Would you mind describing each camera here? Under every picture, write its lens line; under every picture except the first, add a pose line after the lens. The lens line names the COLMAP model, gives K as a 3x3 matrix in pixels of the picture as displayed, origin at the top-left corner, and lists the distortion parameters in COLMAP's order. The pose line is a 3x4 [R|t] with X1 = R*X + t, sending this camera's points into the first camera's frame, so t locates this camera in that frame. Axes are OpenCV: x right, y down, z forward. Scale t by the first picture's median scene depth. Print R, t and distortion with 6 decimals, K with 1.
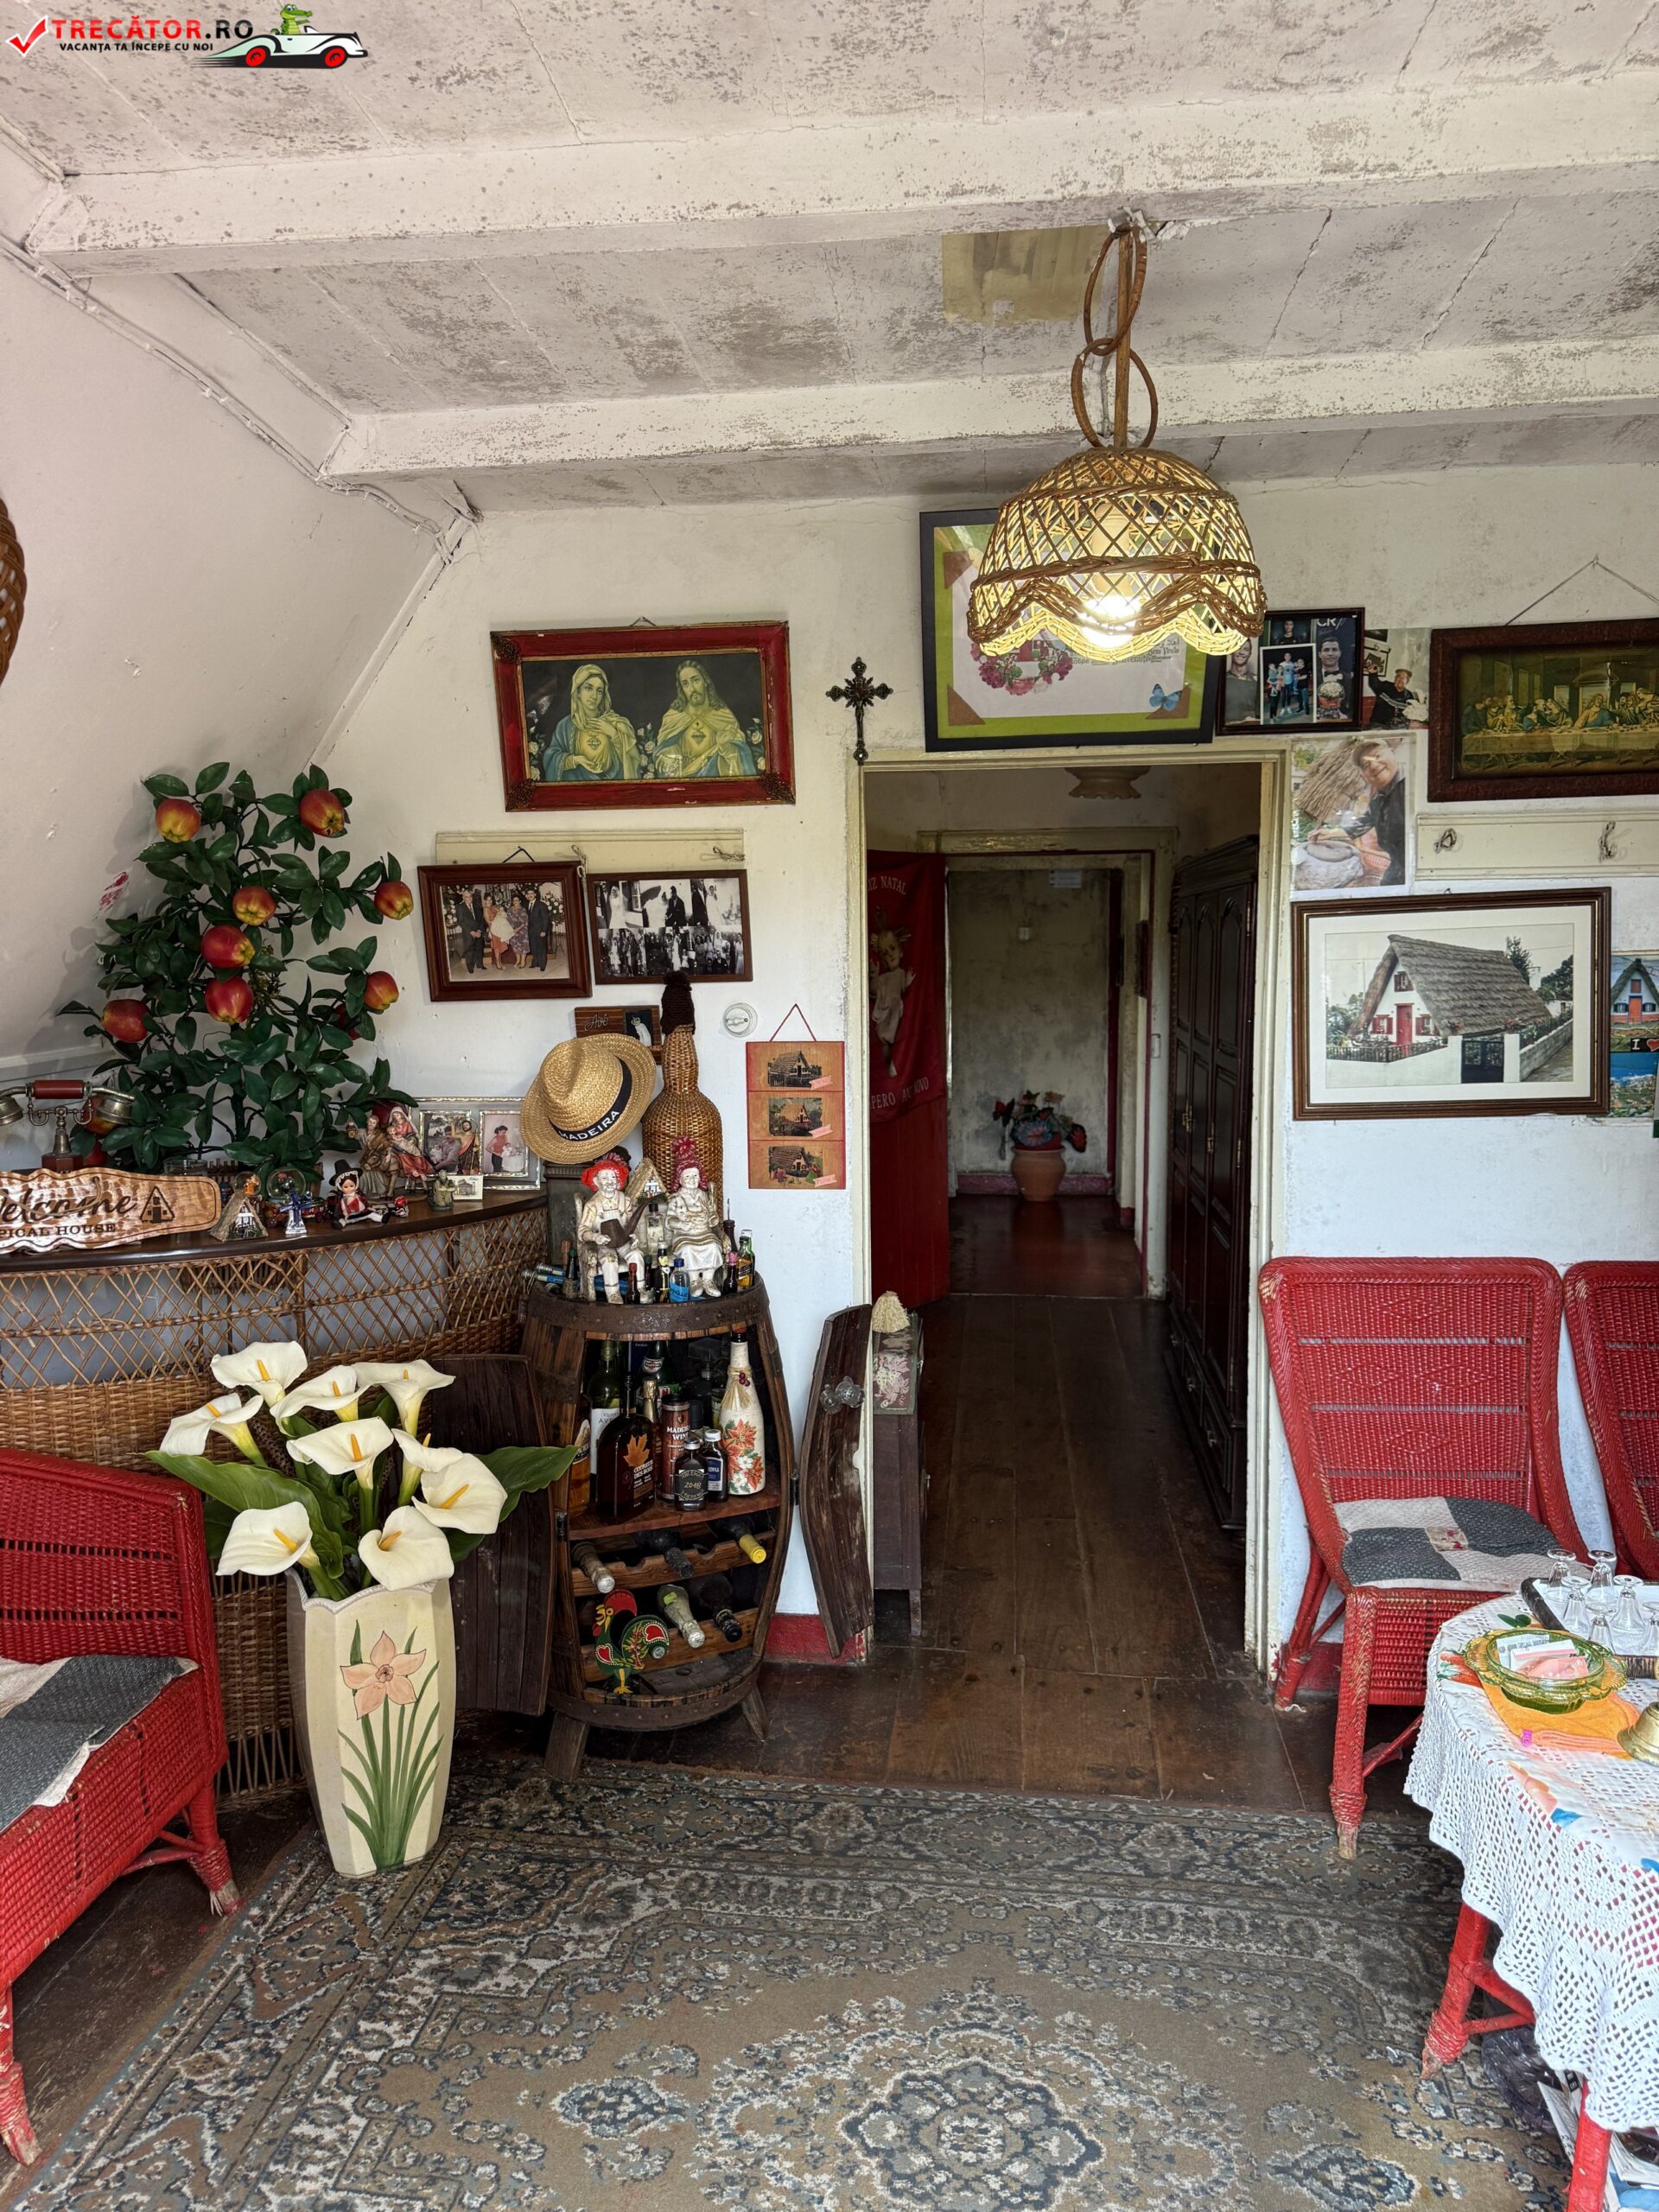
lens RADIAL K [[1532.1, 0, 873.4], [0, 1532.1, 1108.5], [0, 0, 1]] dist [0.067884, -0.092533]
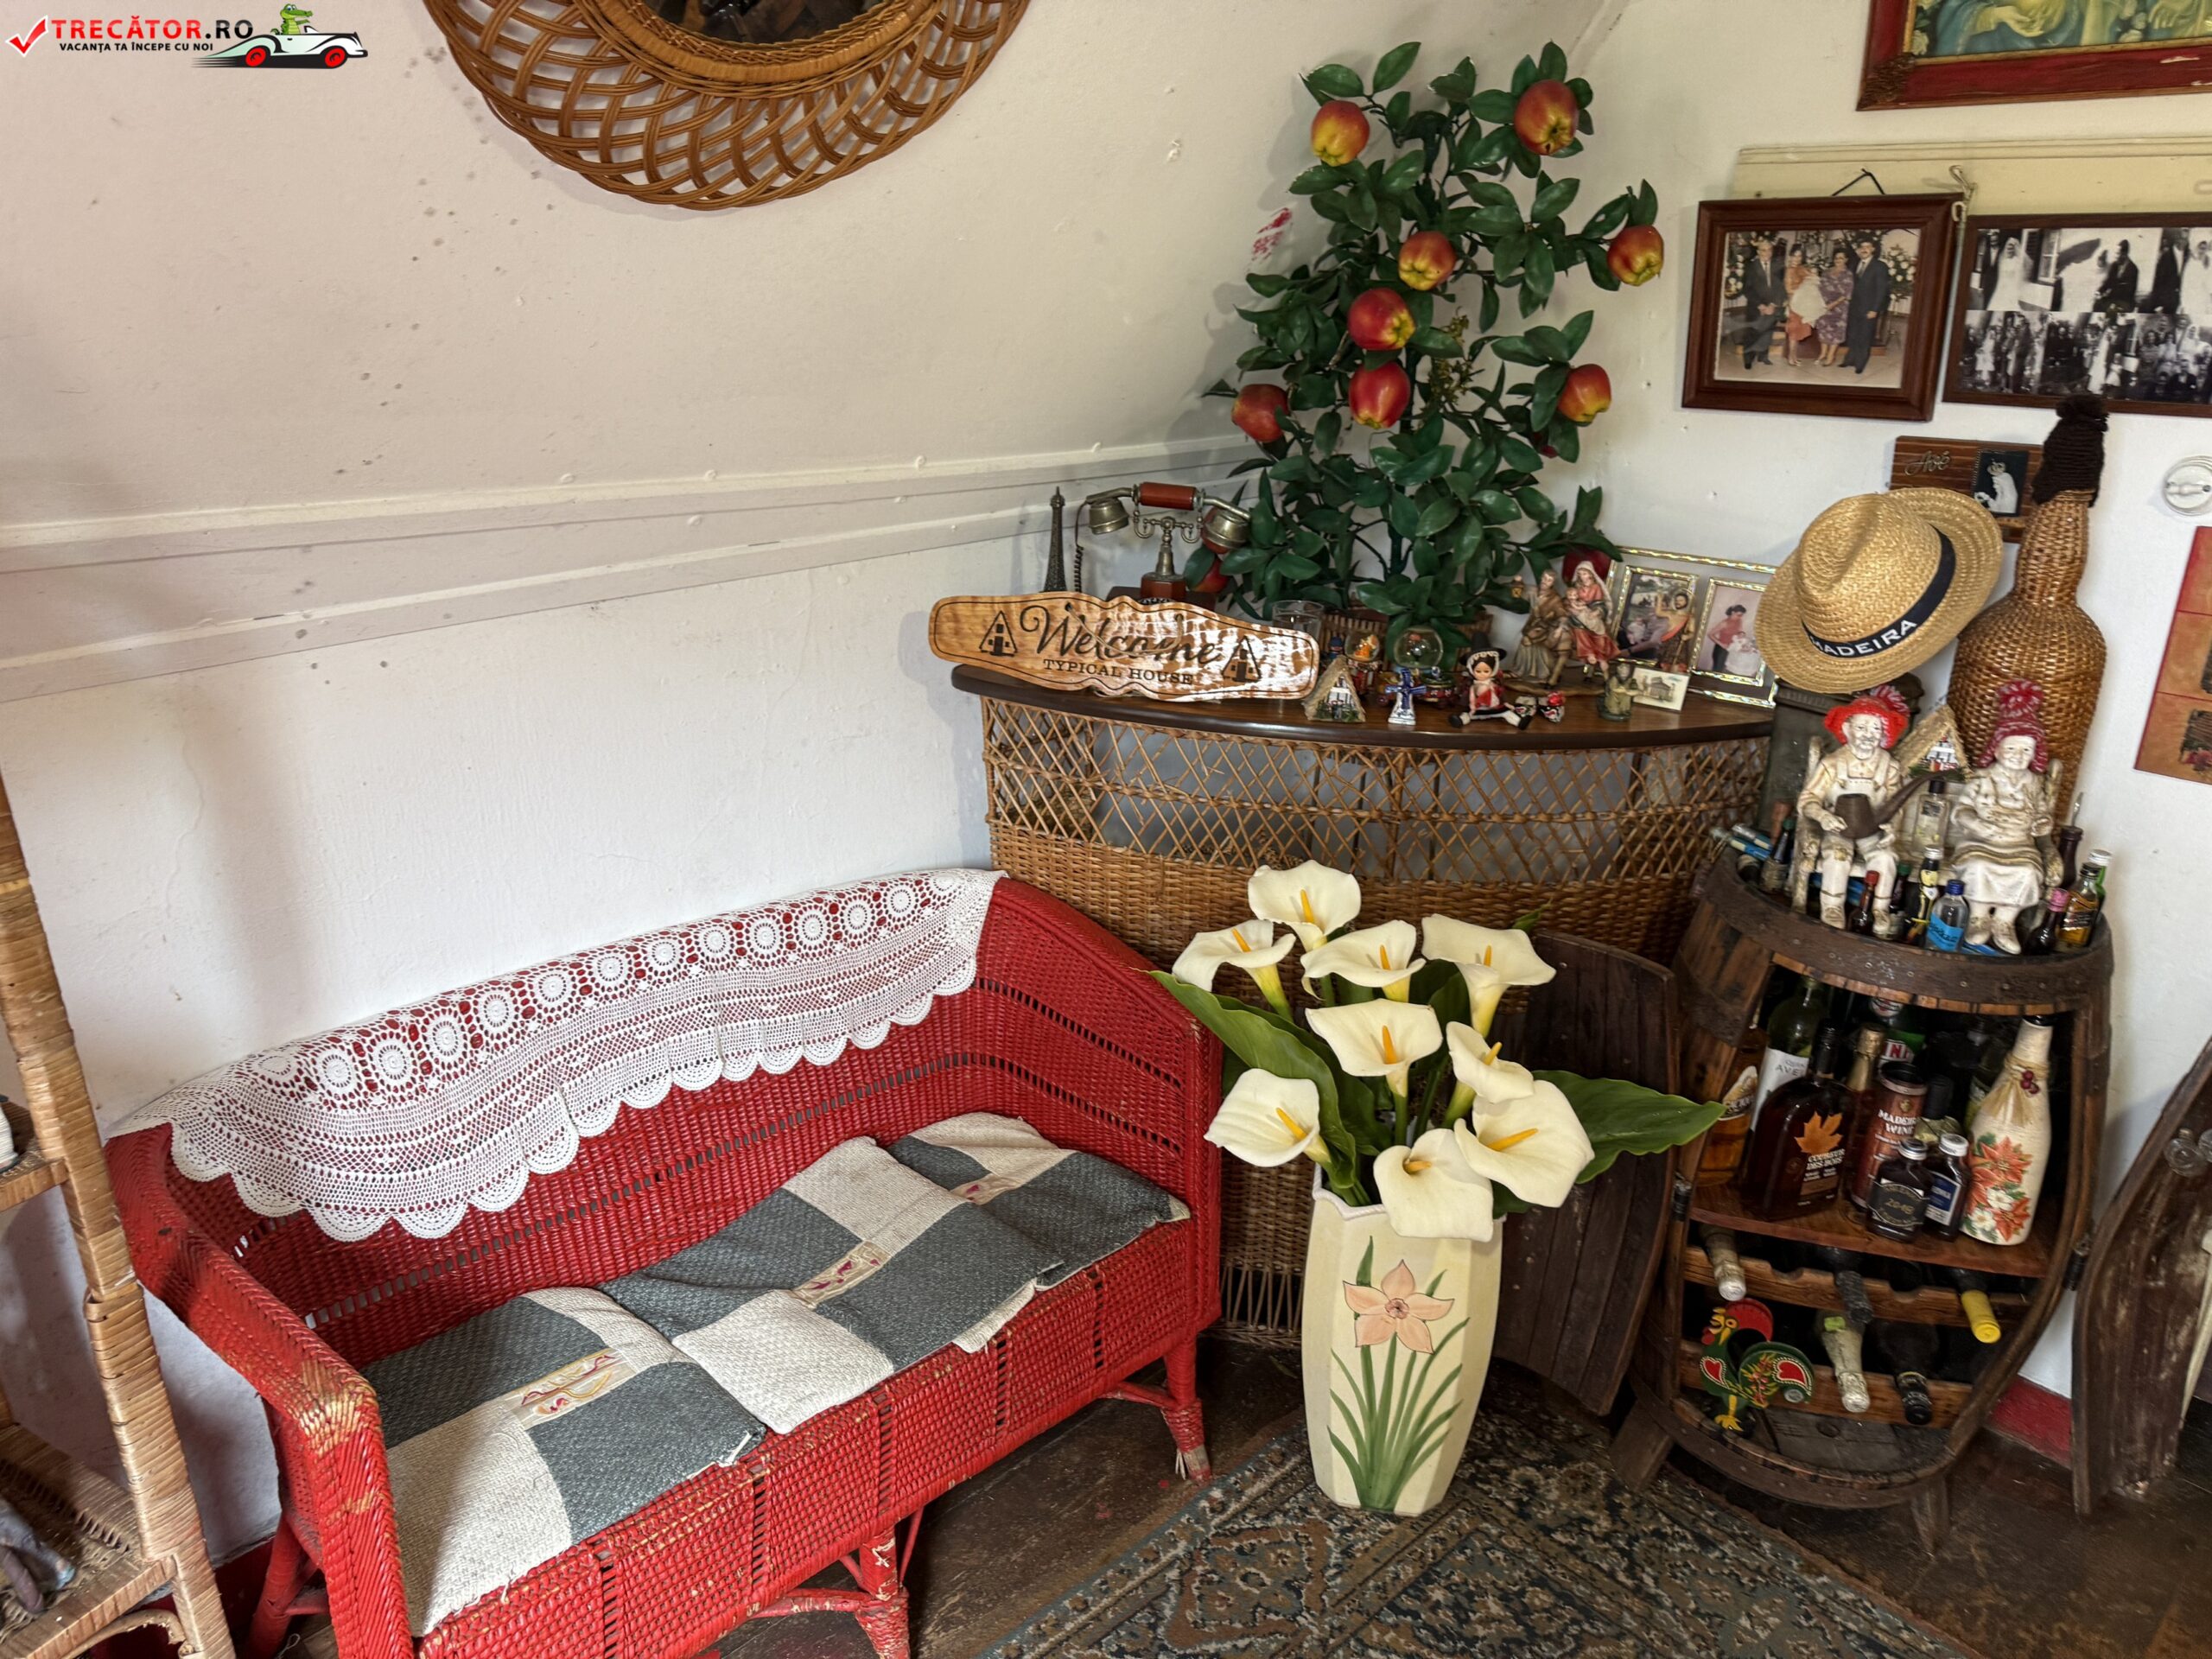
lens RADIAL K [[1532.1, 0, 1122.3], [0, 1532.1, 822.7], [0, 0, 1]] dist [0.067884, -0.092533]
pose [[0.759665, 0.250370, -0.600187, -0.013386], [-0.106828, 0.958424, 0.264597, -0.053036], [0.641480, -0.136888, 0.754828, 0.314243]]
